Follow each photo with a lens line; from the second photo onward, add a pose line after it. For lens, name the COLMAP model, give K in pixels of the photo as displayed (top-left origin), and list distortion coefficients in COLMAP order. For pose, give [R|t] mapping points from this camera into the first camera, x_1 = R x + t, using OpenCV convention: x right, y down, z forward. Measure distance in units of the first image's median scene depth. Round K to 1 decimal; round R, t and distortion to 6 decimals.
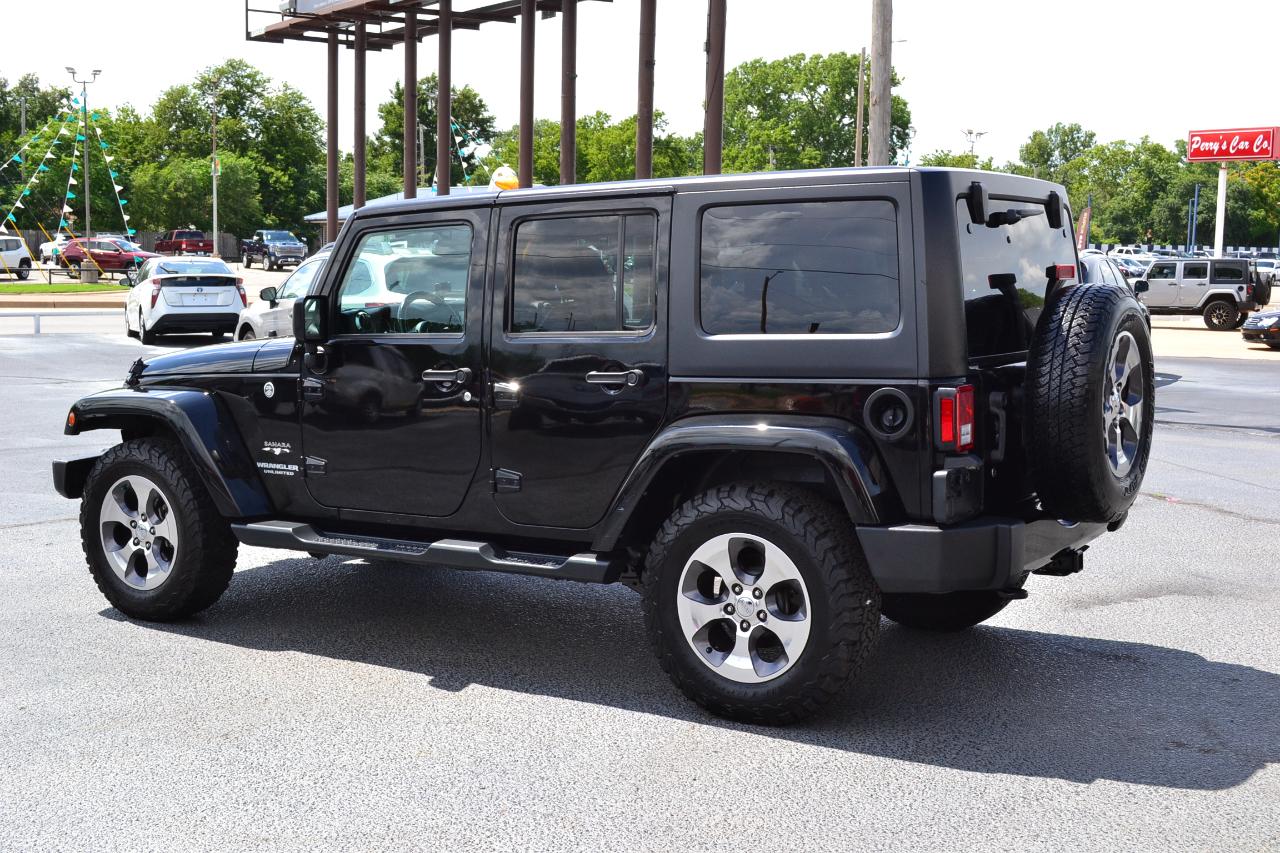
lens RADIAL K [[1577.9, 0, 629.1], [0, 1577.9, 430.9], [0, 0, 1]] dist [-0.046309, 0.007884]
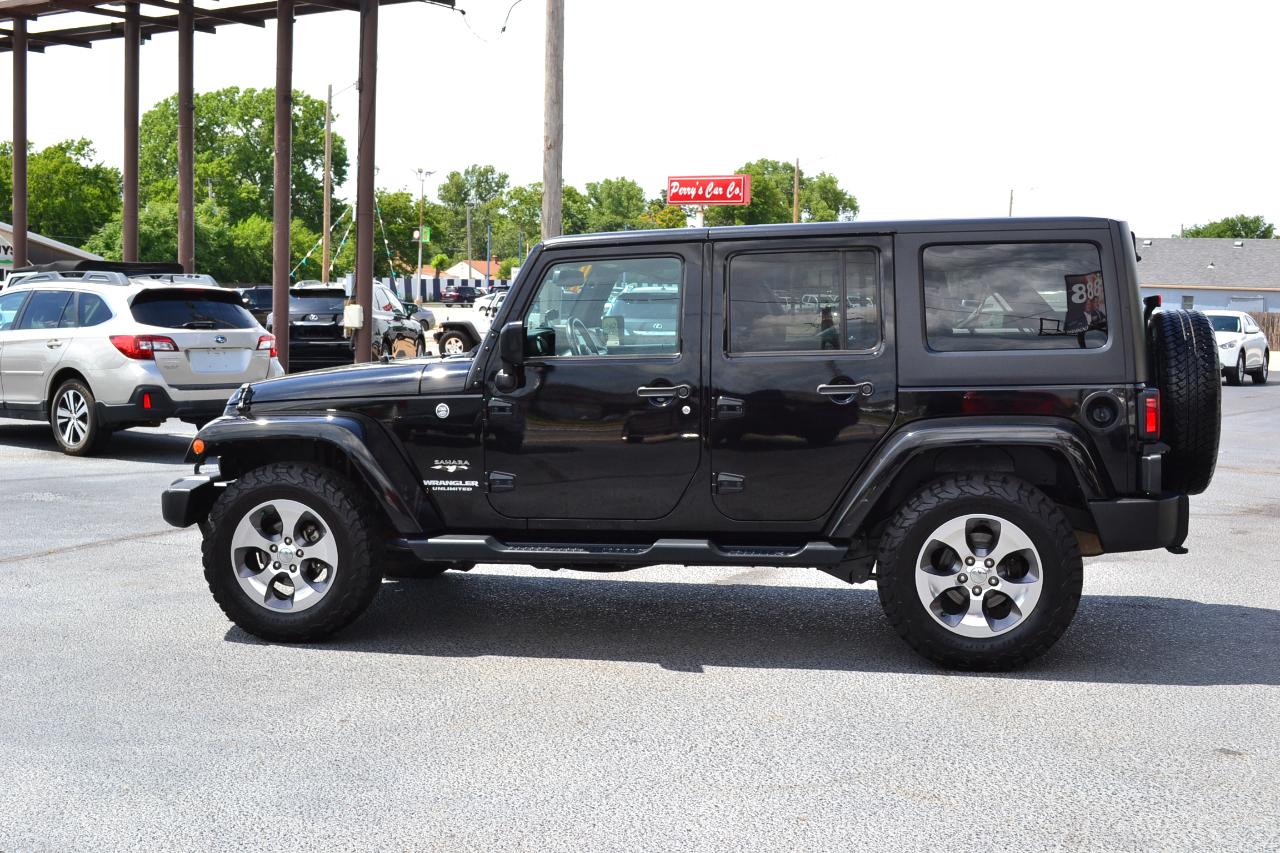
lens RADIAL K [[1577.9, 0, 629.1], [0, 1577.9, 430.9], [0, 0, 1]] dist [-0.046309, 0.007884]
pose [[0.932360, -0.026838, 0.360533, -0.475420], [0.034979, 0.999259, -0.016075, 0.008386], [-0.359835, 0.027599, 0.932608, -0.027423]]
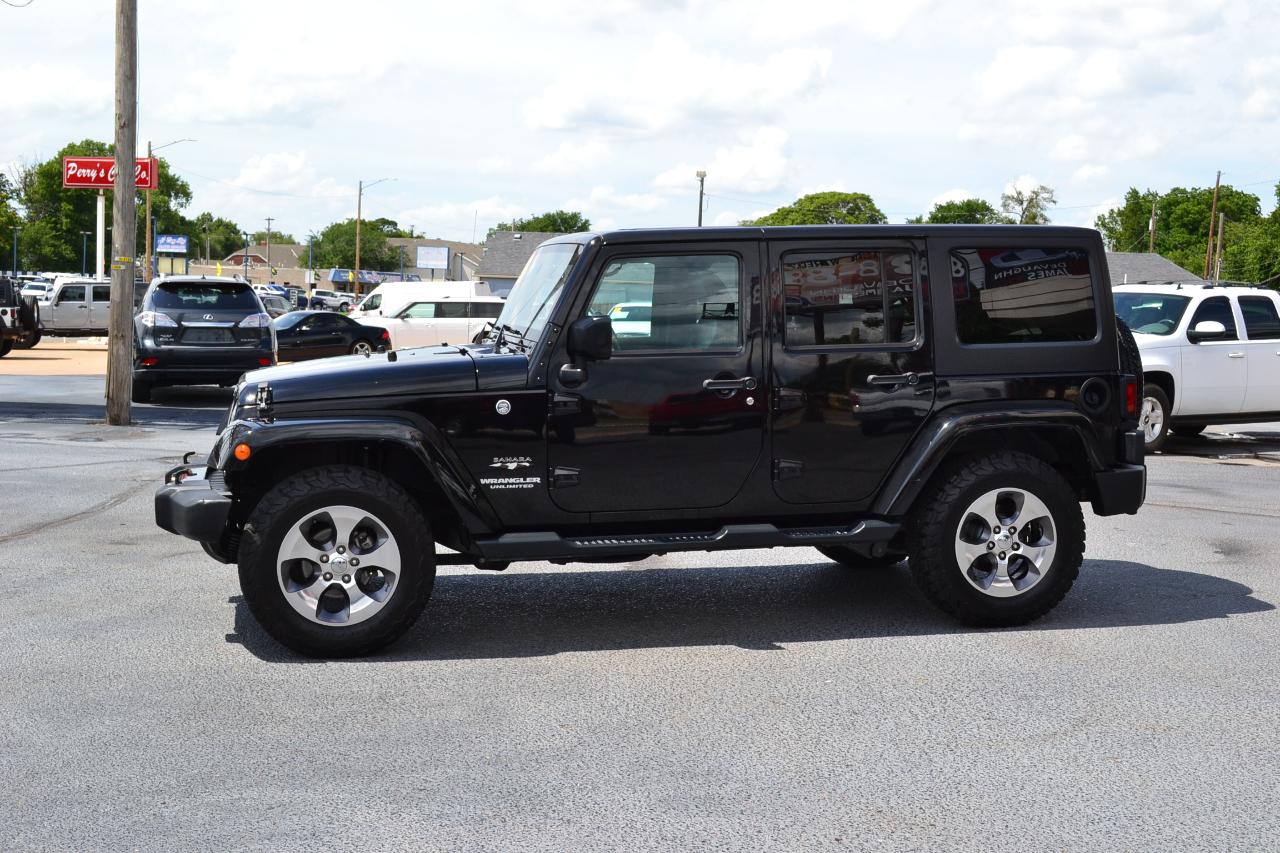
lens RADIAL K [[1577.9, 0, 629.1], [0, 1577.9, 430.9], [0, 0, 1]] dist [-0.046309, 0.007884]
pose [[0.699543, -0.053504, 0.712585, -0.875226], [0.063975, 0.997878, 0.012120, -0.017131], [-0.711721, 0.037110, 0.701481, 0.209766]]
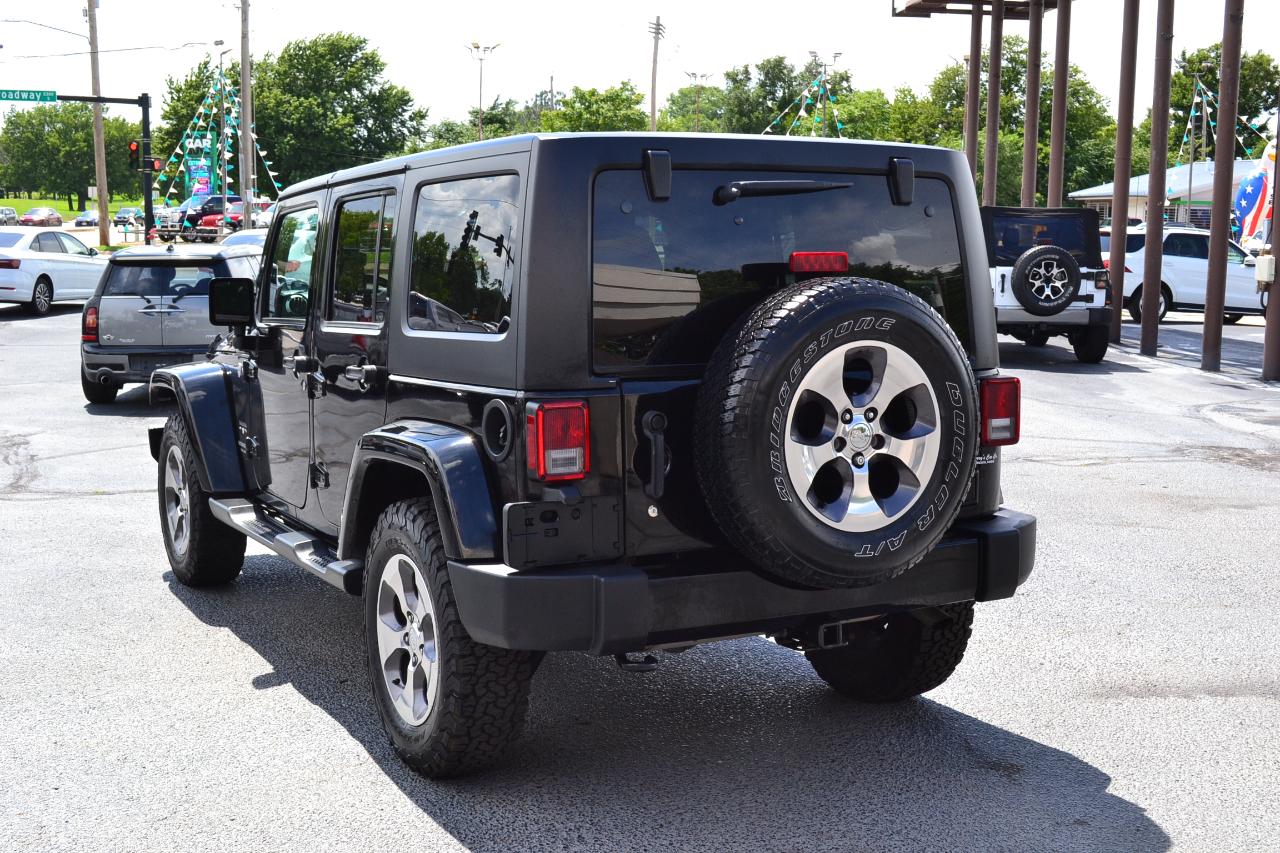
lens RADIAL K [[1577.9, 0, 629.1], [0, 1577.9, 430.9], [0, 0, 1]] dist [-0.046309, 0.007884]
pose [[0.875643, 0.060262, -0.479185, 0.462894], [-0.053443, 0.998182, 0.027872, -0.027424], [0.479993, 0.001203, 0.877271, 0.221654]]
